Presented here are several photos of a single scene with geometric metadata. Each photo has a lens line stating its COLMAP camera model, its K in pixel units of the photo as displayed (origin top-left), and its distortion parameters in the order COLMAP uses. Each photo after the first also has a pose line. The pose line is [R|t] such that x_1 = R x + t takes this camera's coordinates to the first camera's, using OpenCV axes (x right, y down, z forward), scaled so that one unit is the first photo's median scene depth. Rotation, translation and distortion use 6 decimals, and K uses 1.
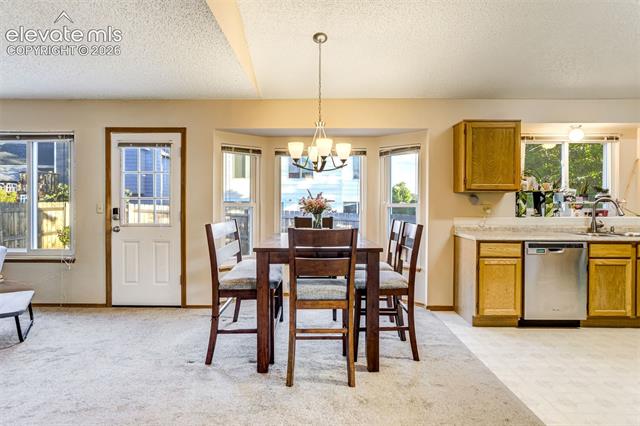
lens RADIAL K [[354.6, 0, 317.2], [0, 354.6, 210.2], [0, 0, 1]] dist [-0.003802, 0.004288]
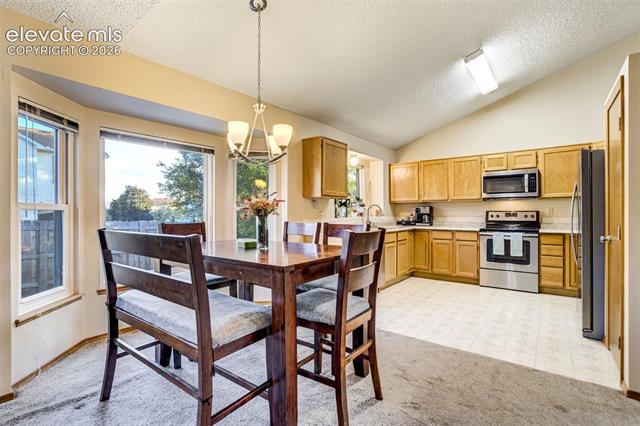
lens RADIAL K [[300.9, 0, 310.6], [0, 300.9, 212.8], [0, 0, 1]] dist [-0.027923, 0.009277]
pose [[0.627013, -0.004999, 0.778993, -0.359454], [0.017887, 0.999808, -0.007981, 0.007454], [-0.778804, 0.018938, 0.626982, 0.374271]]
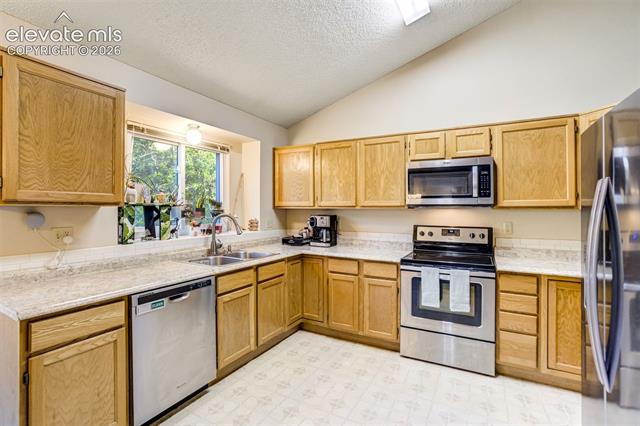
lens RADIAL K [[300.9, 0, 311.7], [0, 300.9, 207.7], [0, 0, 1]] dist [-0.027923, 0.009277]
pose [[0.485732, 0.002306, 0.874105, 0.261961], [0.012107, 0.999883, -0.009366, -0.038049], [-0.874024, 0.015132, 0.485647, 0.435667]]
